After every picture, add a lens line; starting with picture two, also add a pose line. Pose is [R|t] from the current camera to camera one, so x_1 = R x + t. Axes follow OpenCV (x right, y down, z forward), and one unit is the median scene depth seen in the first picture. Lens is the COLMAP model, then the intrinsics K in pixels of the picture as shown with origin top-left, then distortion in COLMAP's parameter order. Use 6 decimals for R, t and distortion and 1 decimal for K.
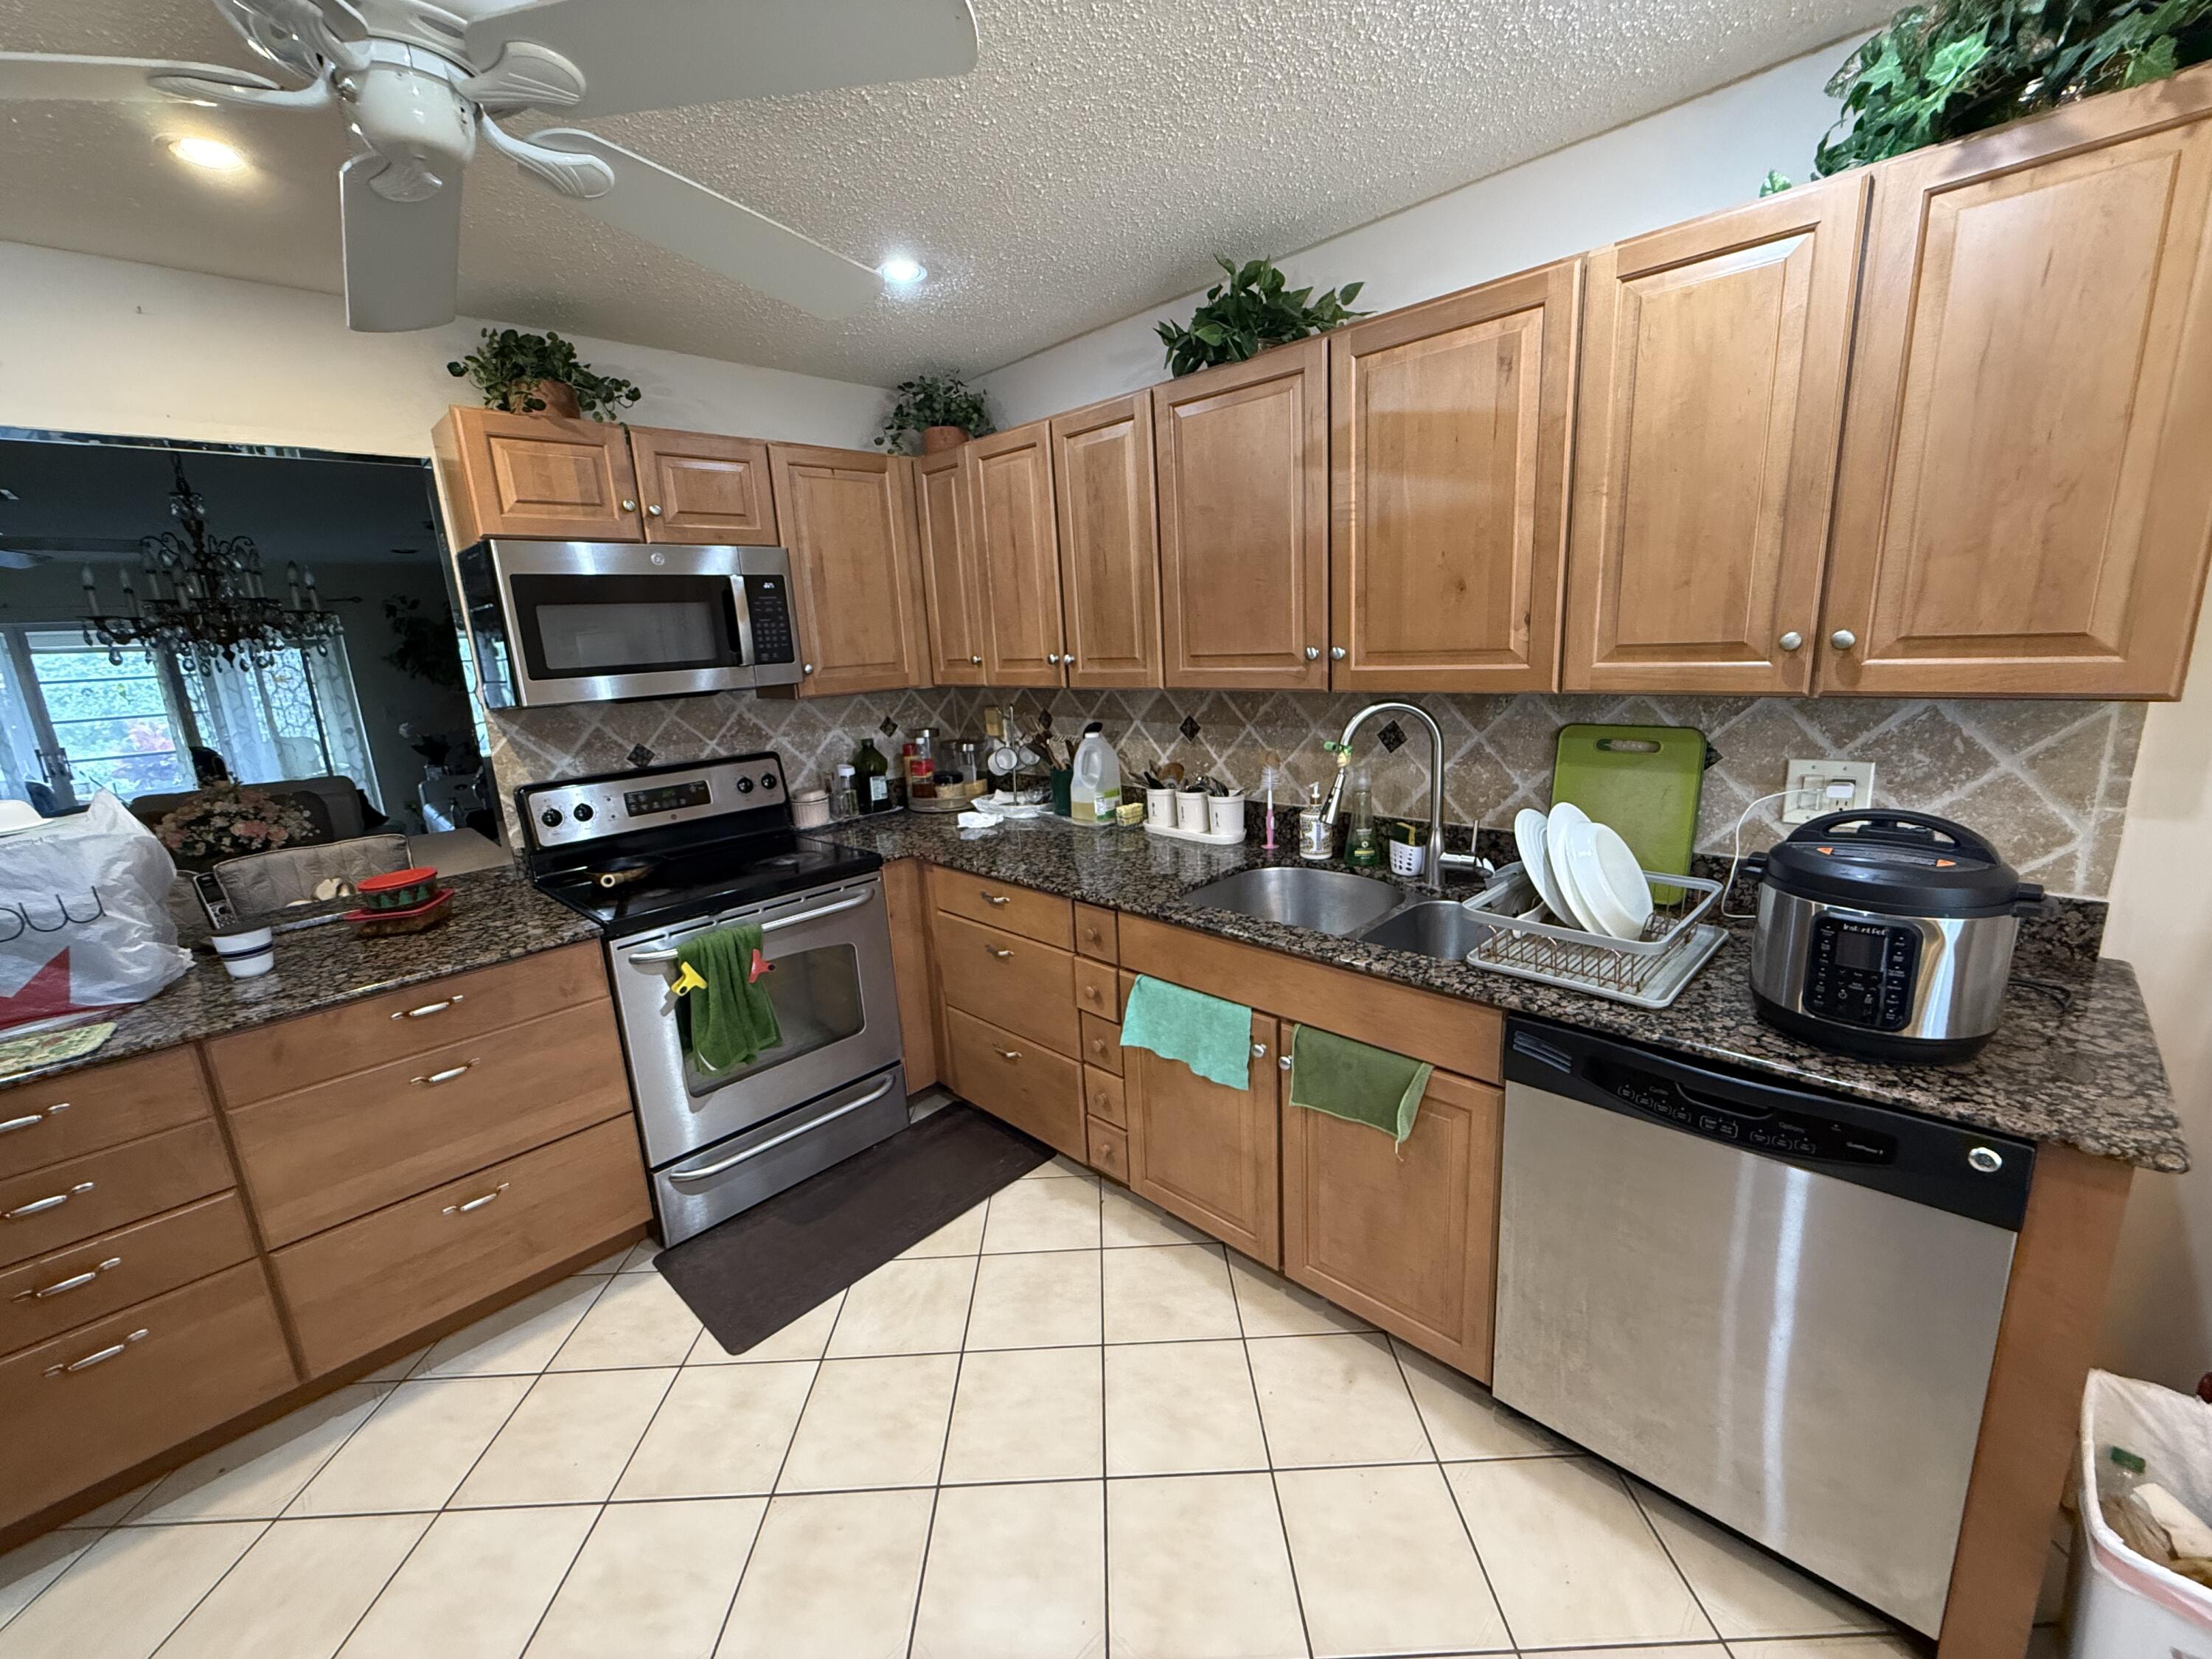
lens RADIAL K [[880.2, 0, 1105.2], [0, 880.2, 828.7], [0, 0, 1]] dist [-0.001727, 0.000470]
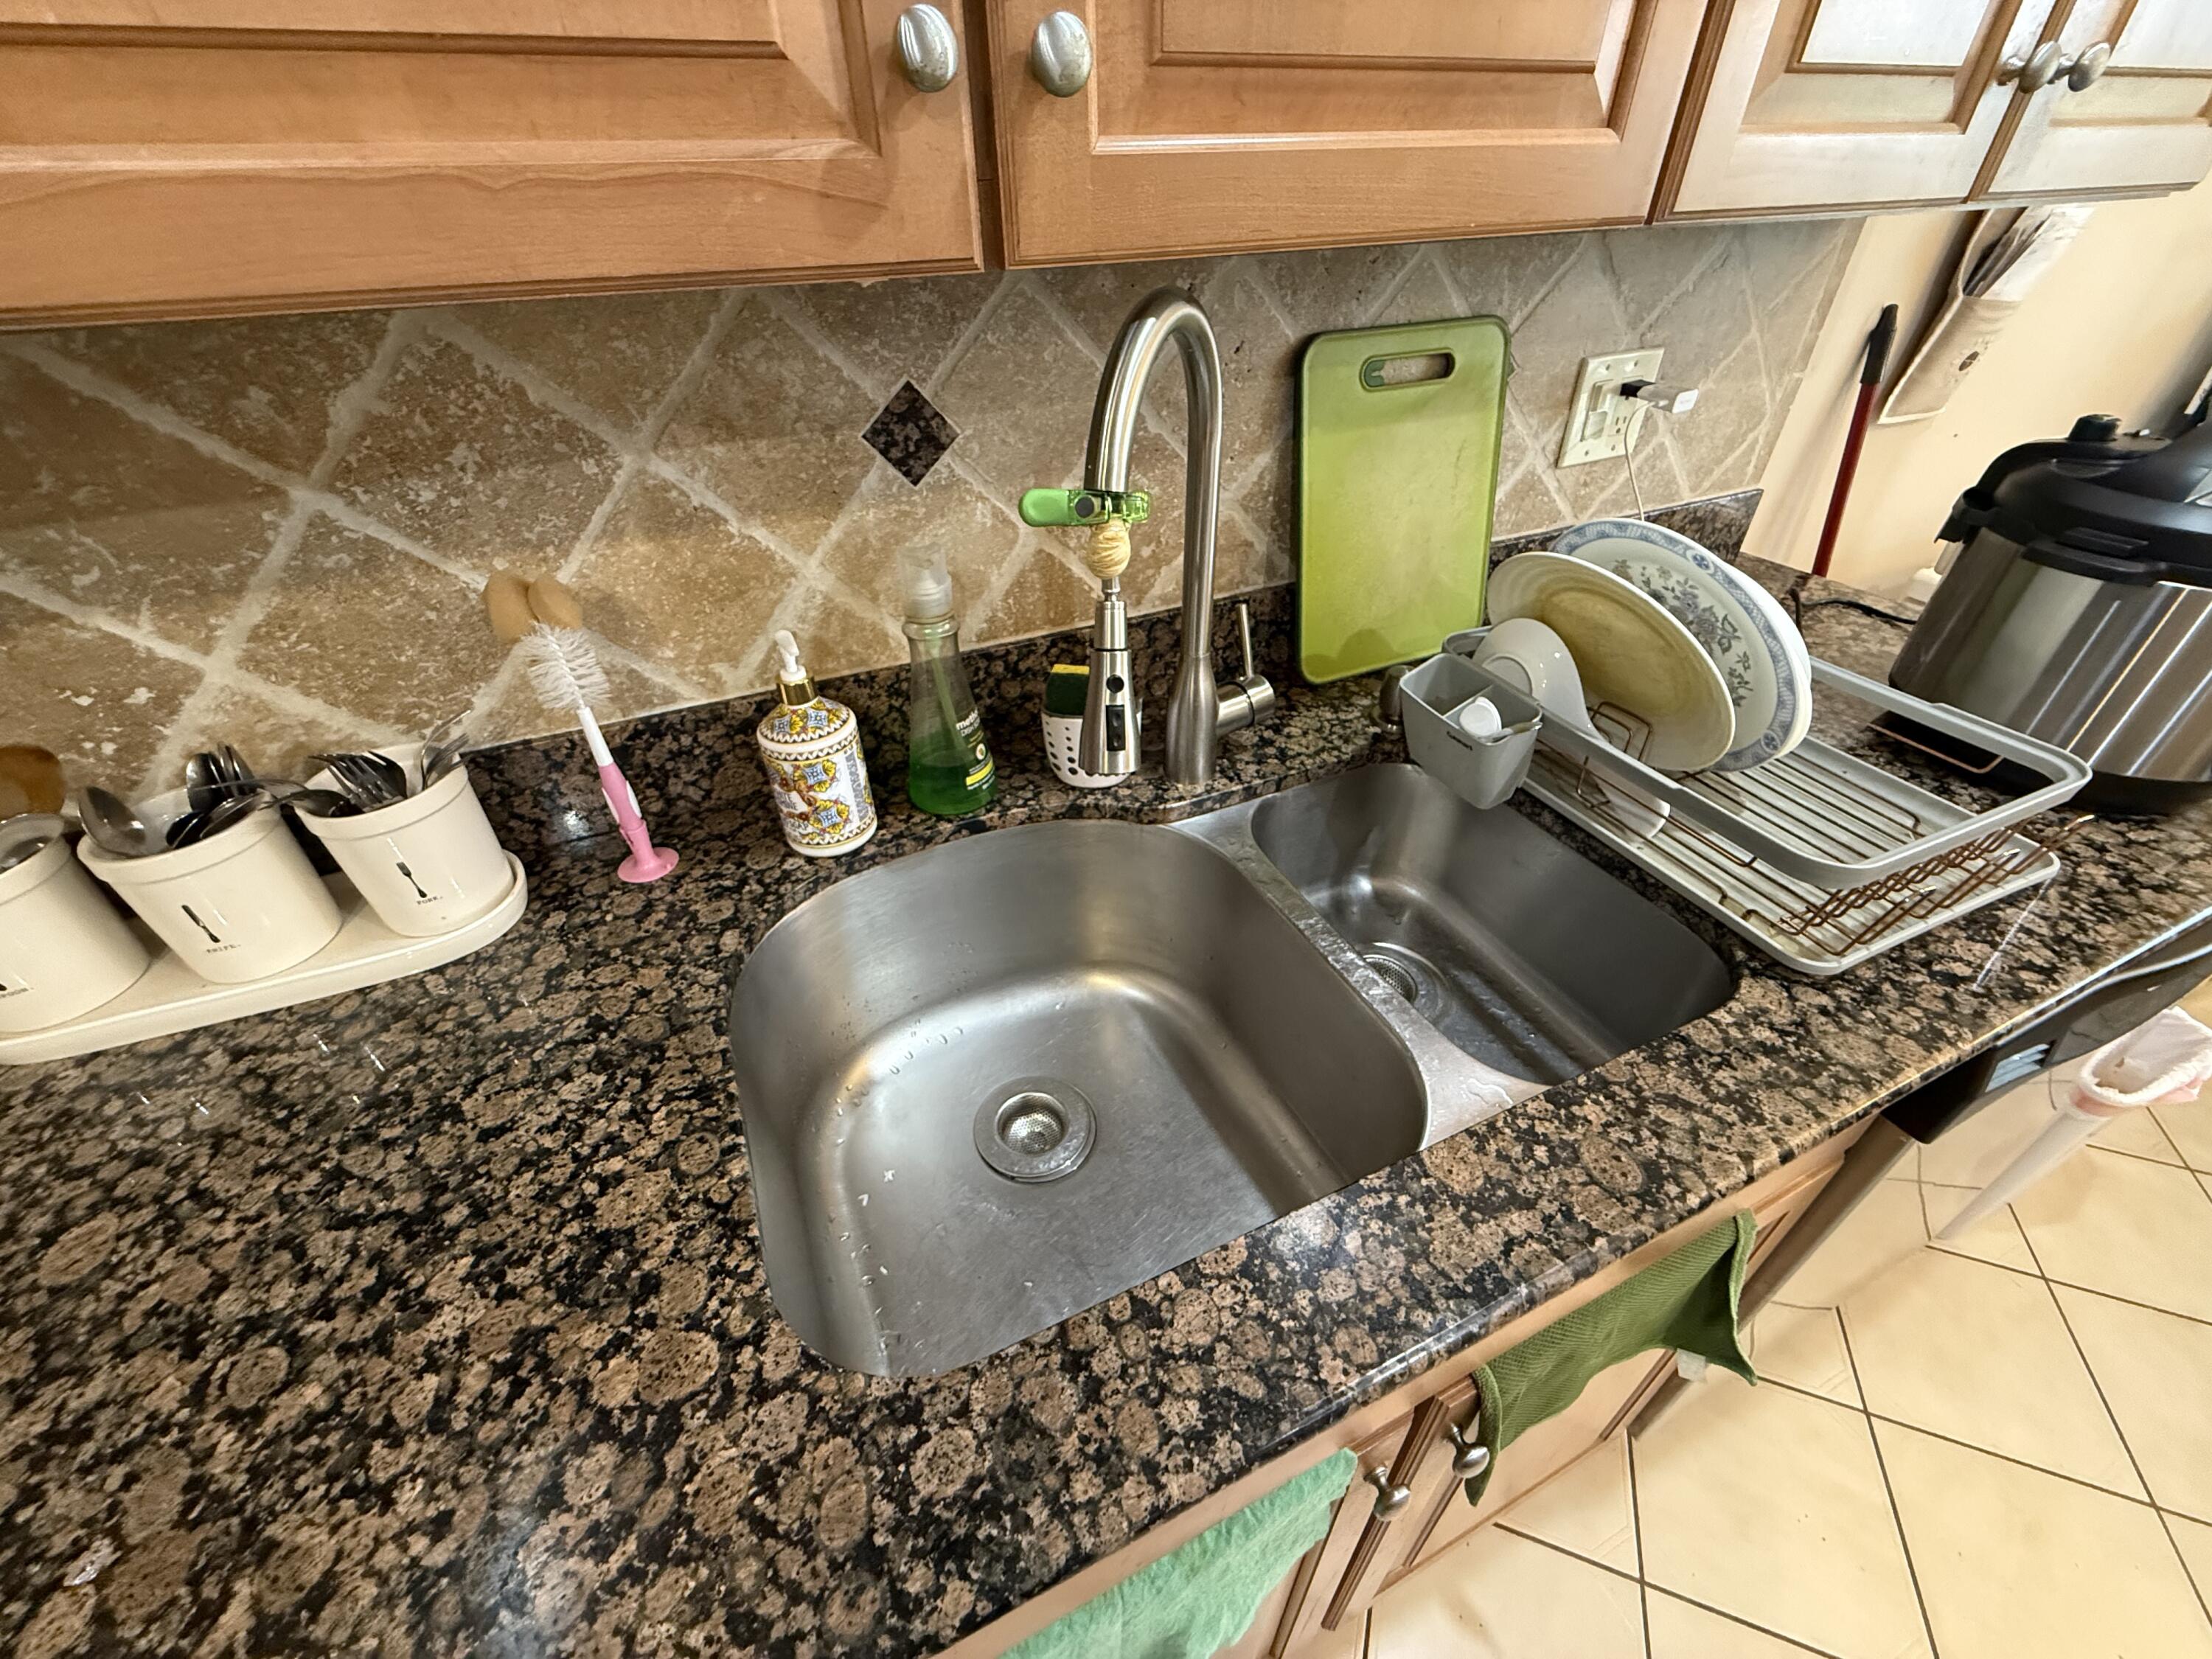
lens RADIAL K [[880.2, 0, 1105.3], [0, 880.2, 826.9], [0, 0, 1]] dist [-0.001727, 0.000470]
pose [[0.359147, -0.514505, 0.778651, 0.005186], [0.209928, 0.857471, 0.469759, -0.123893], [-0.909364, -0.005252, 0.415968, 0.820677]]
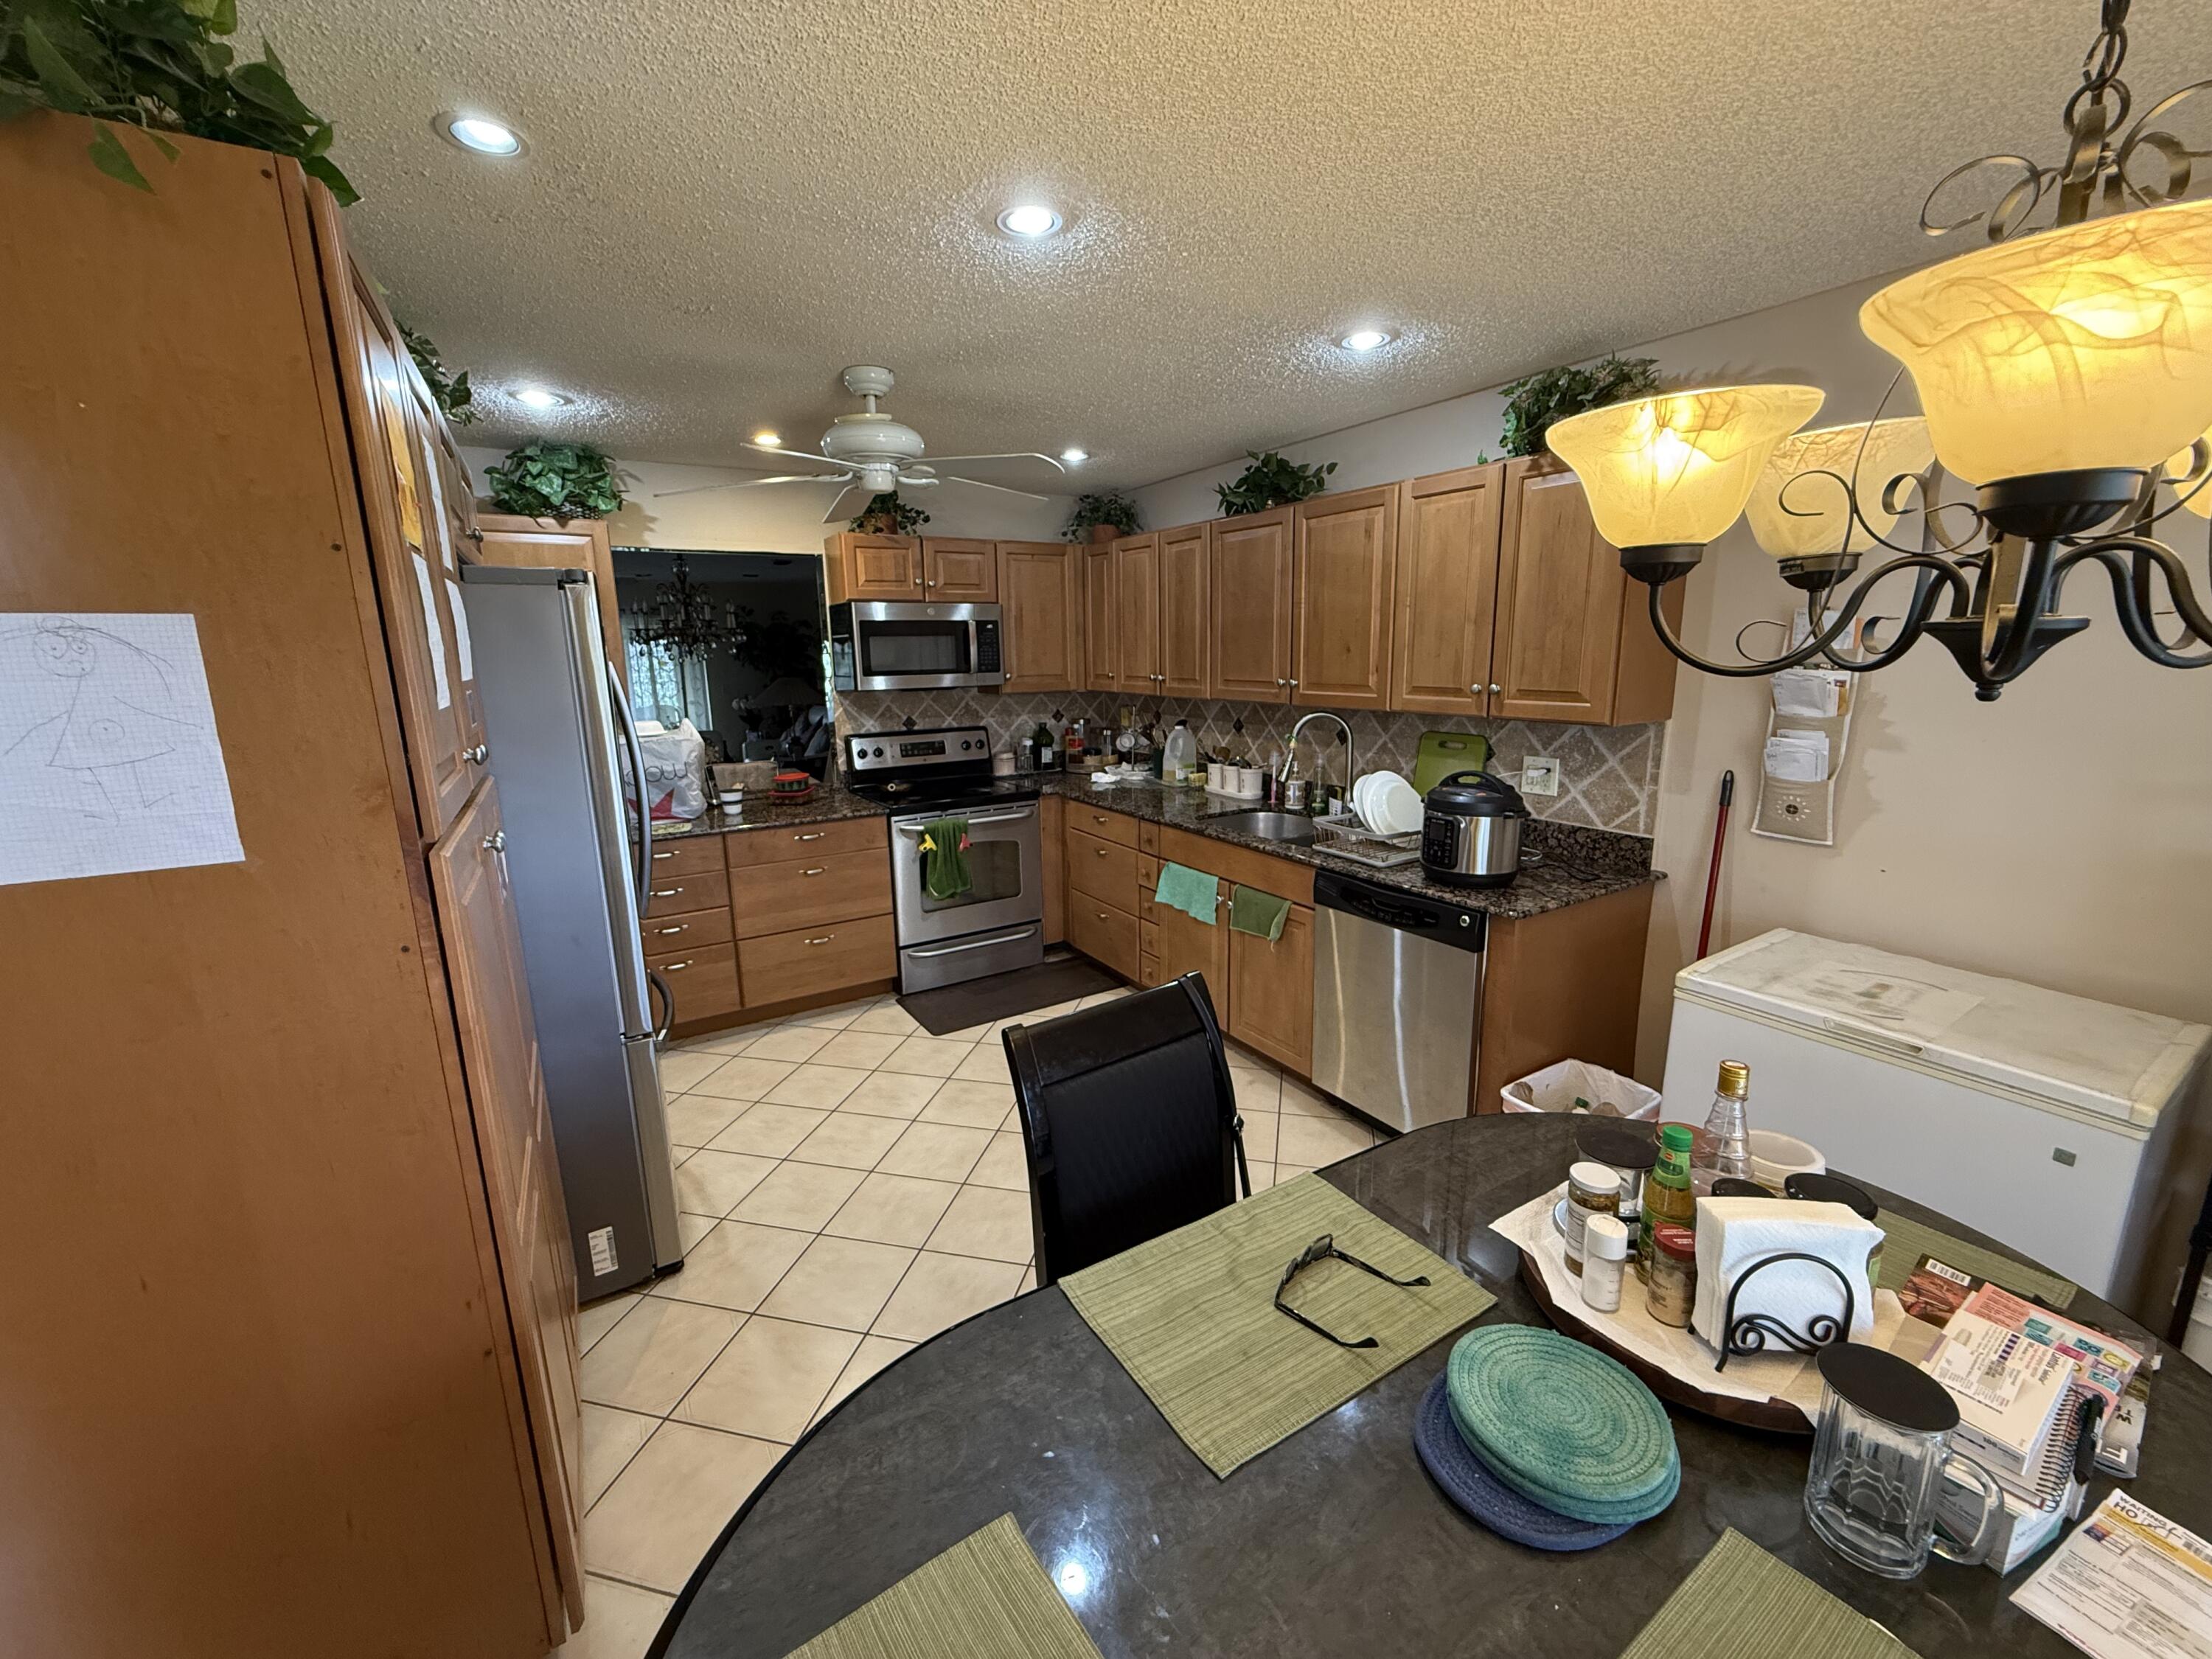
lens RADIAL K [[880.2, 0, 1107.8], [0, 880.2, 827.9], [0, 0, 1]] dist [-0.001727, 0.000470]
pose [[0.971541, 0.084128, -0.221429, 0.290040], [-0.086491, 0.996252, -0.000976, 0.107692], [0.220517, 0.020099, 0.975176, -0.697920]]
